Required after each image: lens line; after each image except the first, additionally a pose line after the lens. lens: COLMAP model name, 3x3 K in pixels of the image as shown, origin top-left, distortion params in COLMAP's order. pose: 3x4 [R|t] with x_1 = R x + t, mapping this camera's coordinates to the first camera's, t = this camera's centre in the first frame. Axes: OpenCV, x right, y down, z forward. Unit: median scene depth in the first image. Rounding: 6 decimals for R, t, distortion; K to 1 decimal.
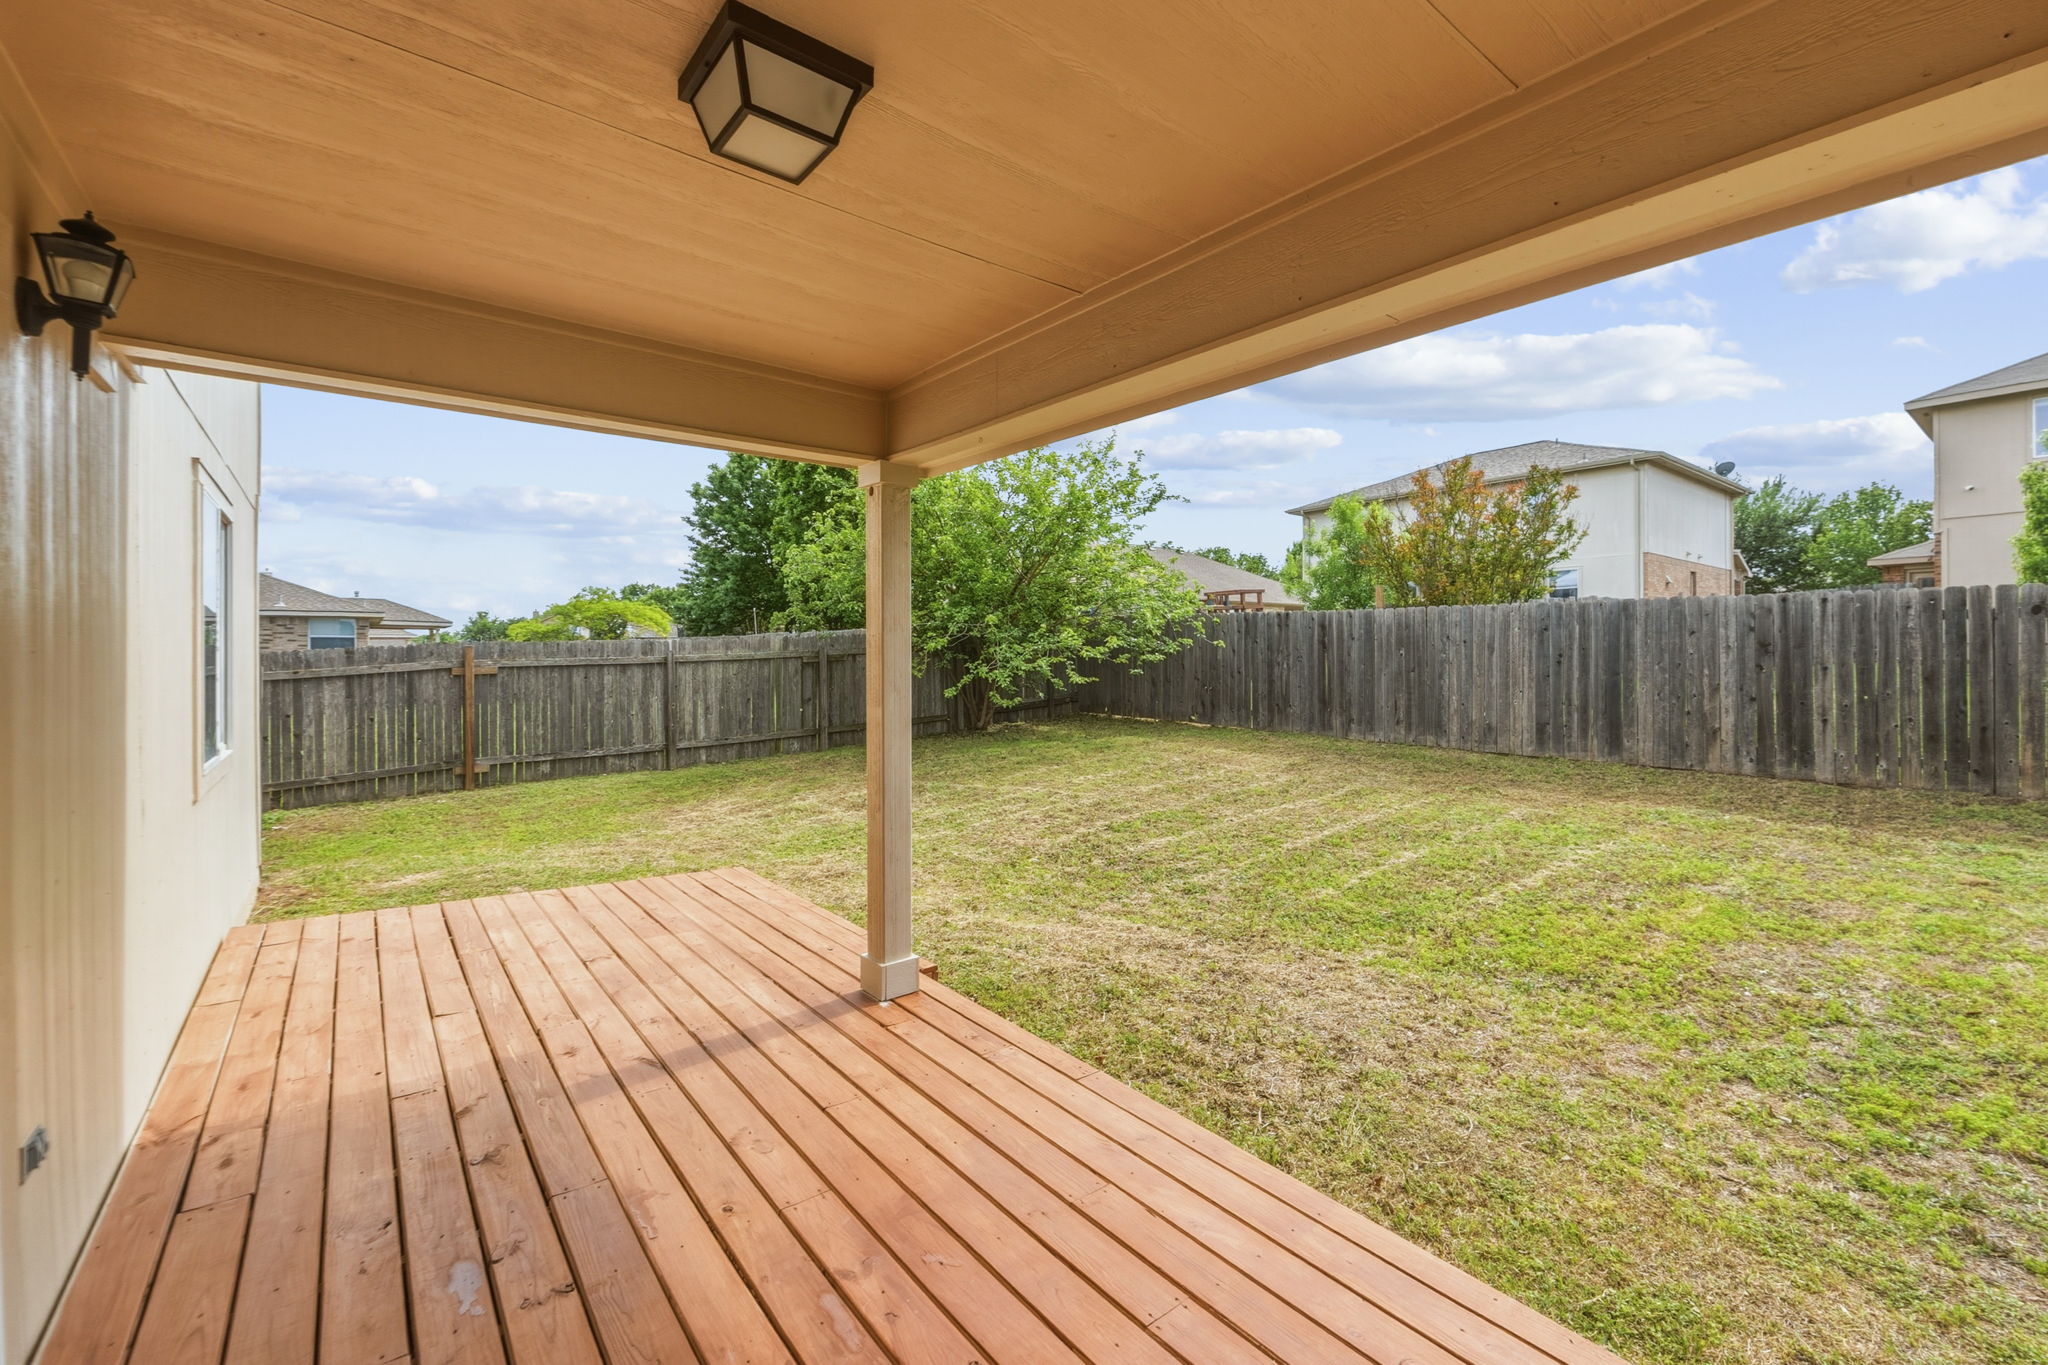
lens RADIAL K [[868.5, 0, 1031.8], [0, 868.5, 660.6], [0, 0, 1]] dist [-0.003117, -0.000339]
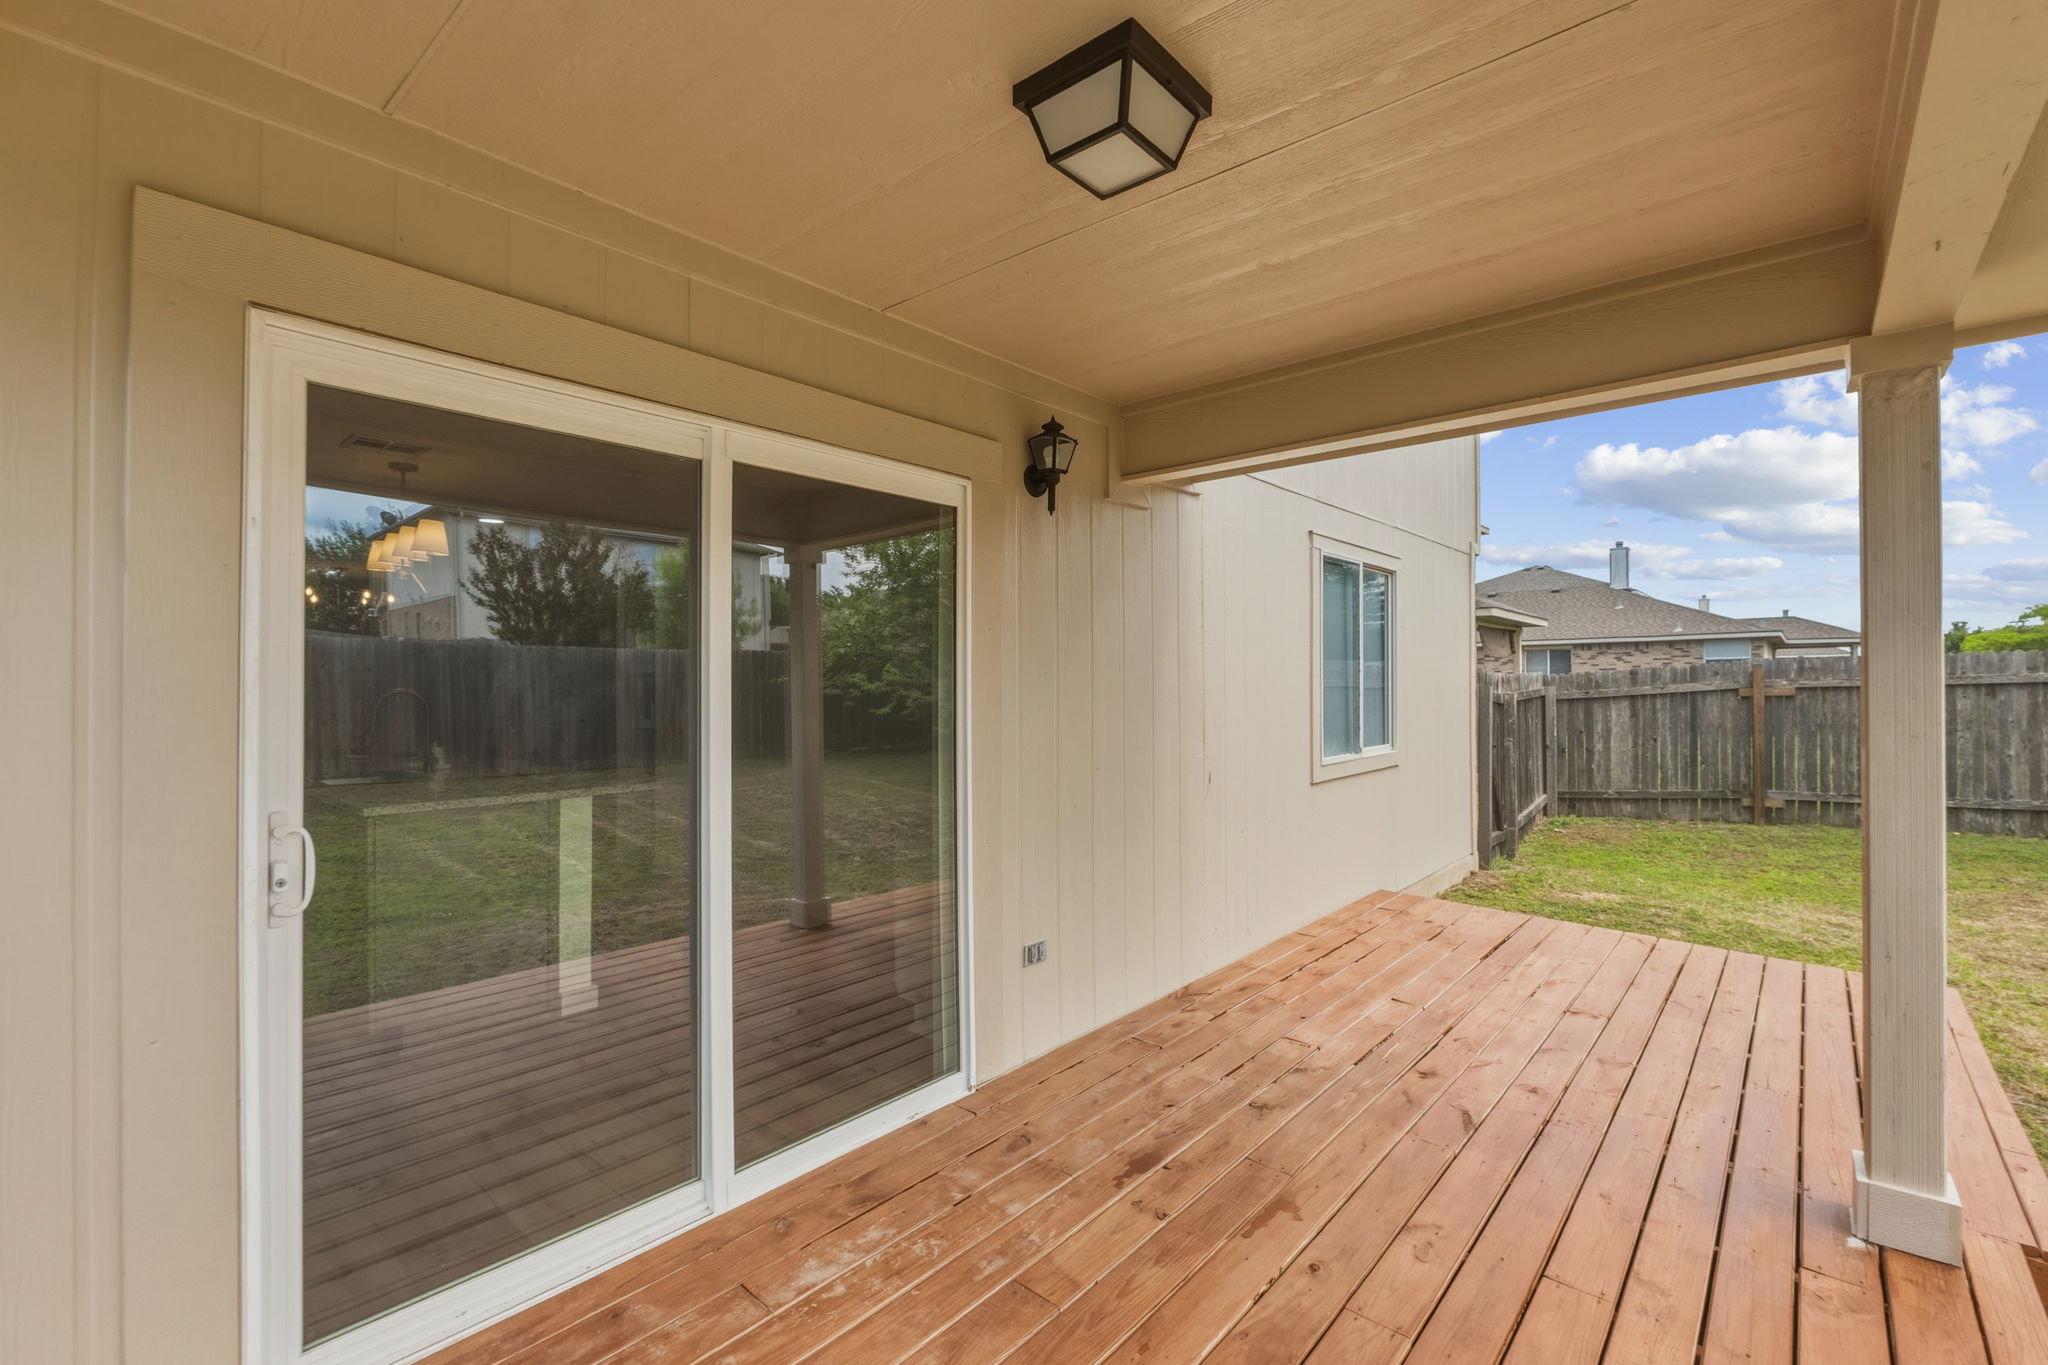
lens RADIAL K [[863.8, 0, 1024.0], [0, 863.8, 682.5], [0, 0, 1]] dist [-0.001267, -0.000084]
pose [[0.196526, -0.004803, -0.980487, 0.079399], [0.004988, 0.999980, -0.003899, 0.001817], [0.980486, -0.004125, 0.196546, 0.083653]]
